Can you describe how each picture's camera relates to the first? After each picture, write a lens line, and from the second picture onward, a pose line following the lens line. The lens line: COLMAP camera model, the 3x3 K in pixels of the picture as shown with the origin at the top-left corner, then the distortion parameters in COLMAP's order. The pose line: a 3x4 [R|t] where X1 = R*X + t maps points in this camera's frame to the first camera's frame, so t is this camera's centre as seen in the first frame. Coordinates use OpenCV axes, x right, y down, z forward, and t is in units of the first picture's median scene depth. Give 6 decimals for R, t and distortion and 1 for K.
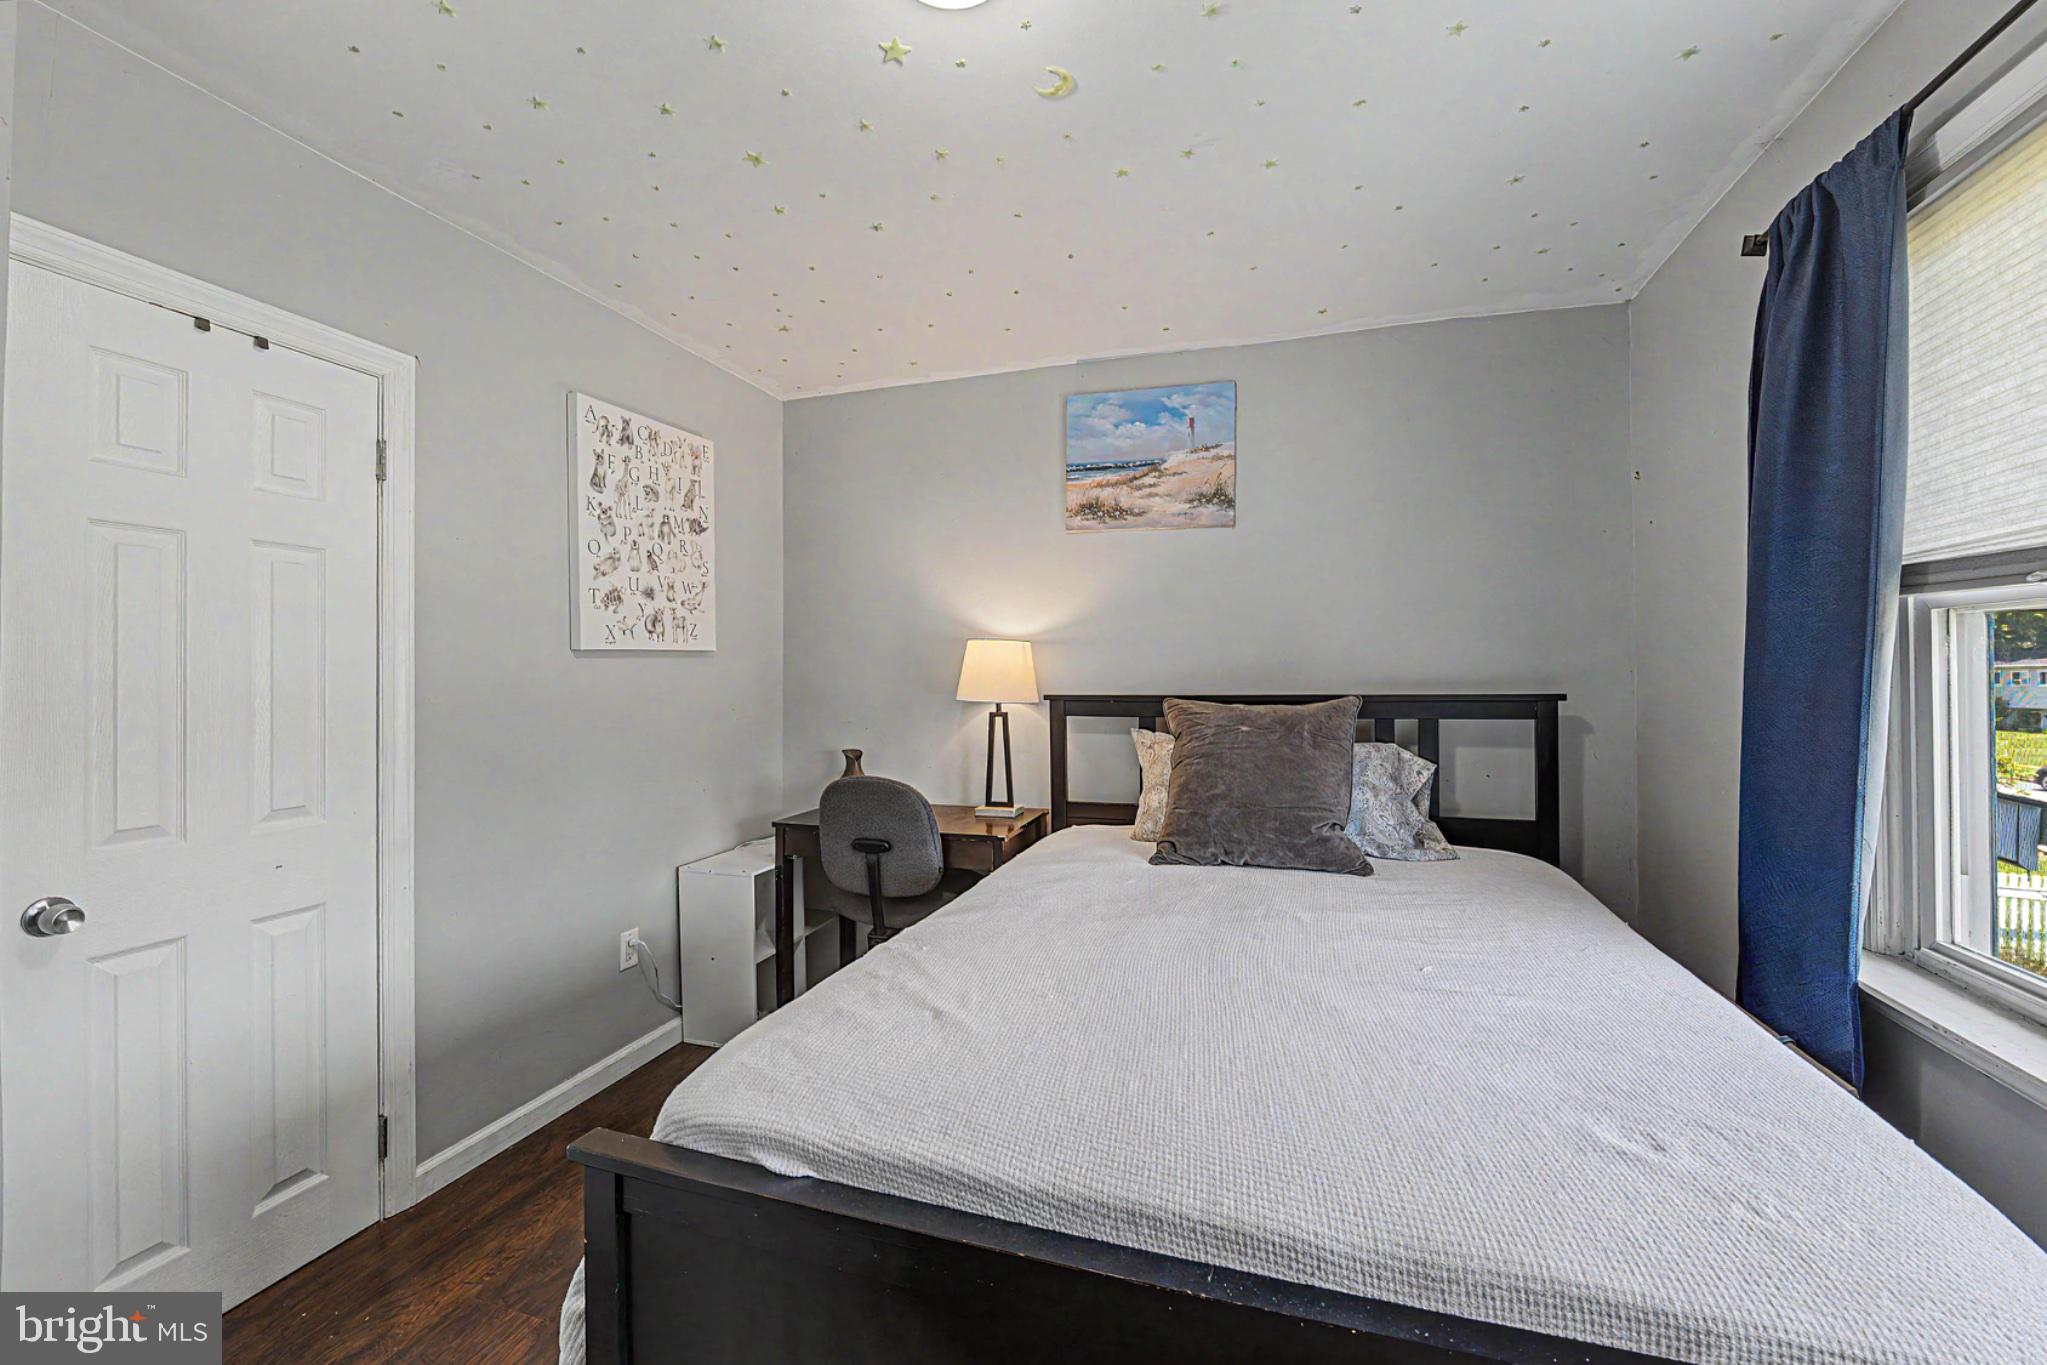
lens RADIAL K [[814.7, 0, 1016.0], [0, 814.7, 671.1], [0, 0, 1]] dist [-0.008494, 0.000493]
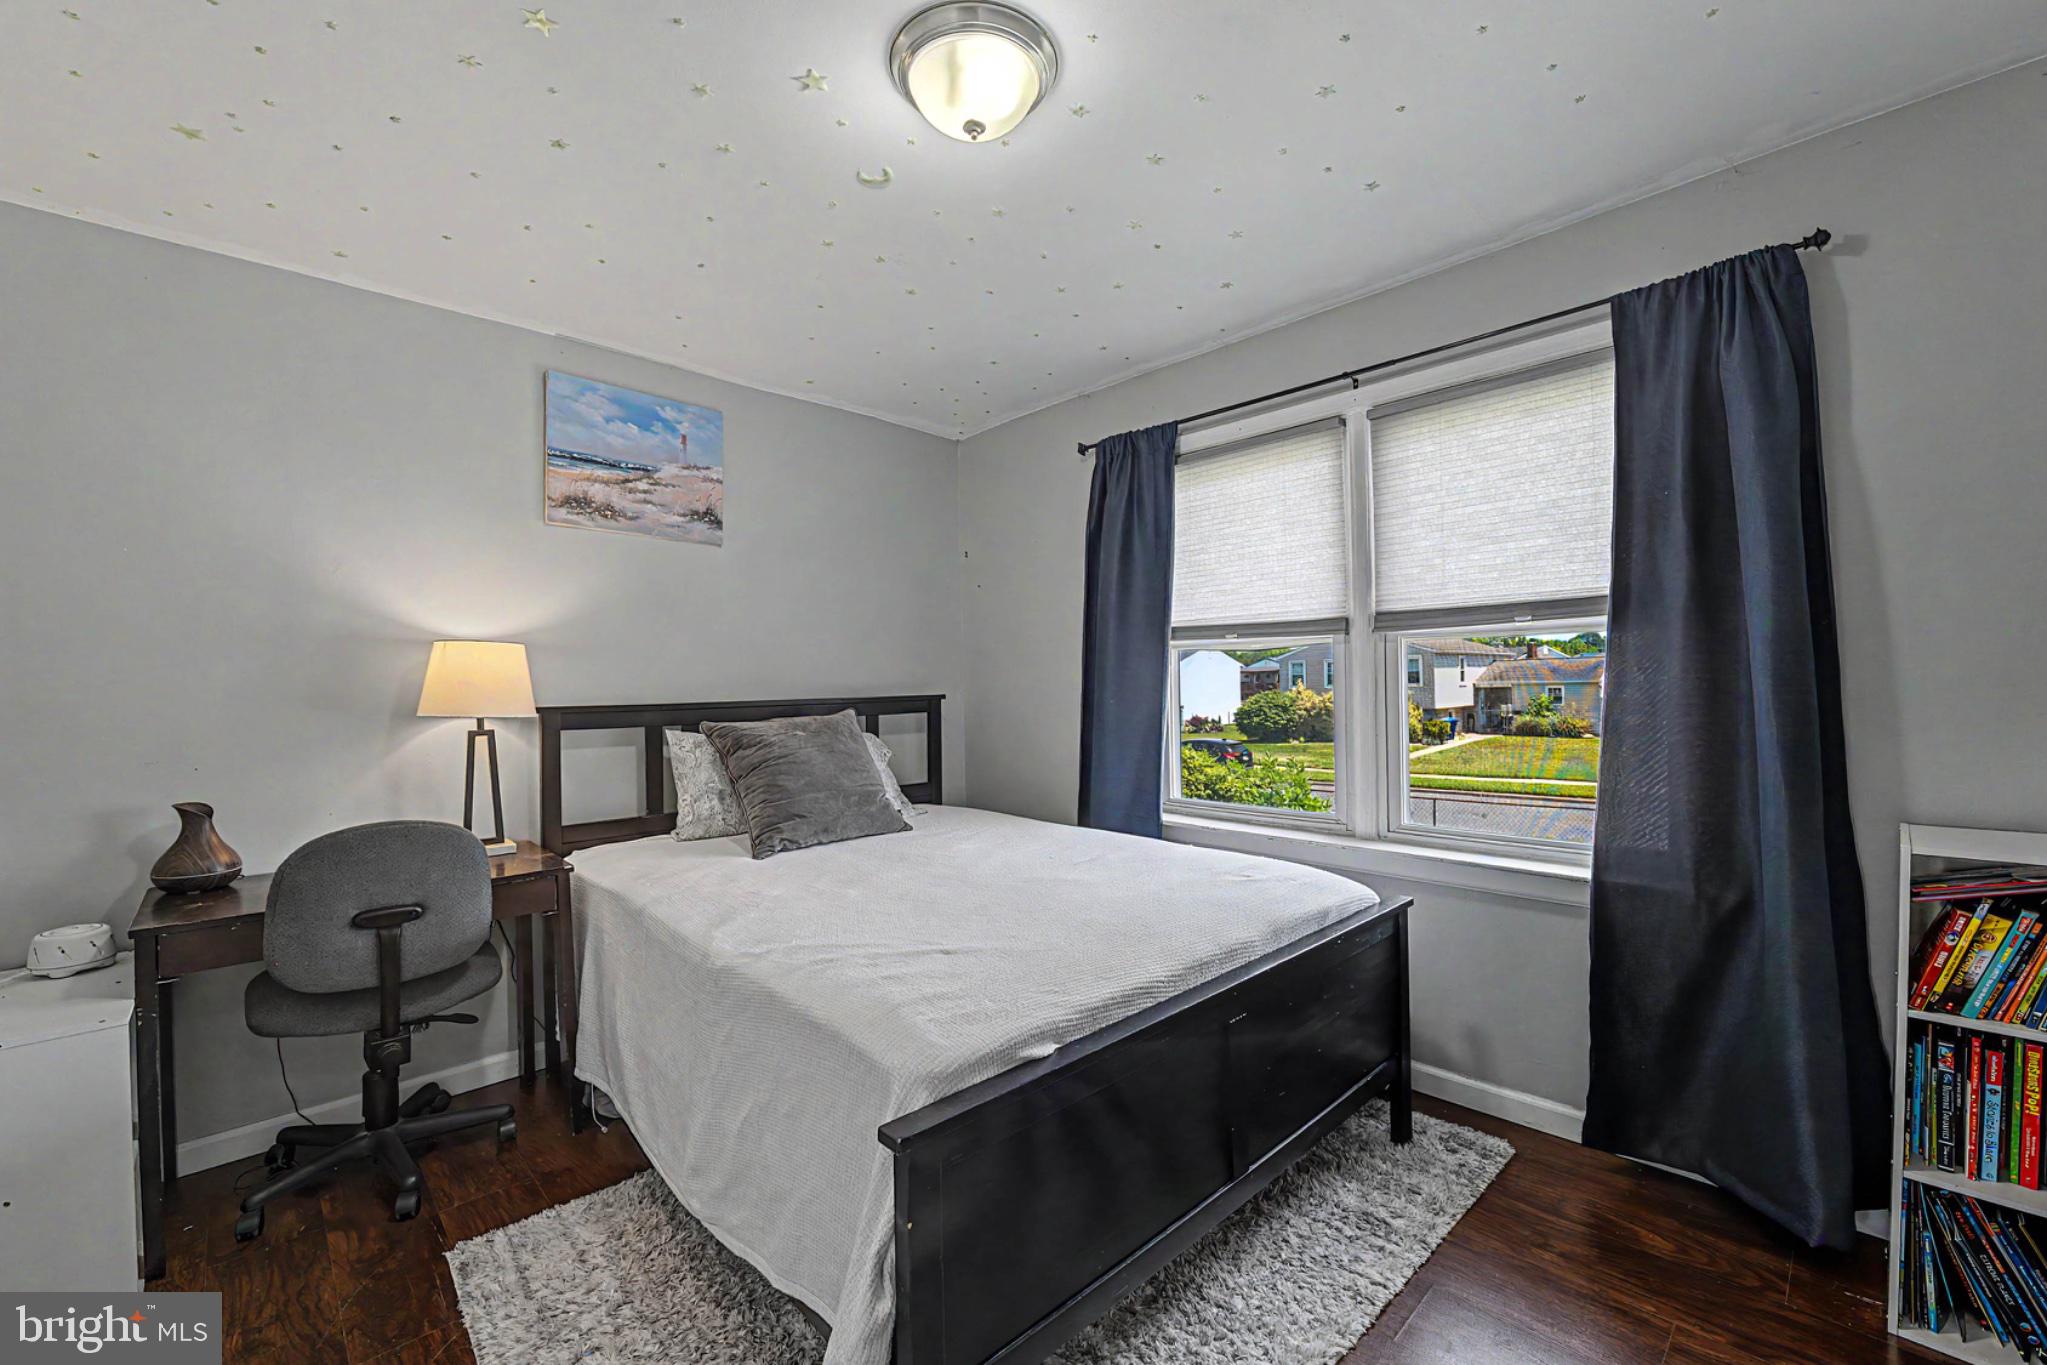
lens RADIAL K [[814.7, 0, 1007.6], [0, 814.7, 687.7], [0, 0, 1]] dist [-0.008494, 0.000493]
pose [[0.489478, -0.006959, 0.871988, -0.479698], [0.008782, 0.999957, 0.003050, 0.009968], [-0.871972, 0.006164, 0.489518, 0.137874]]
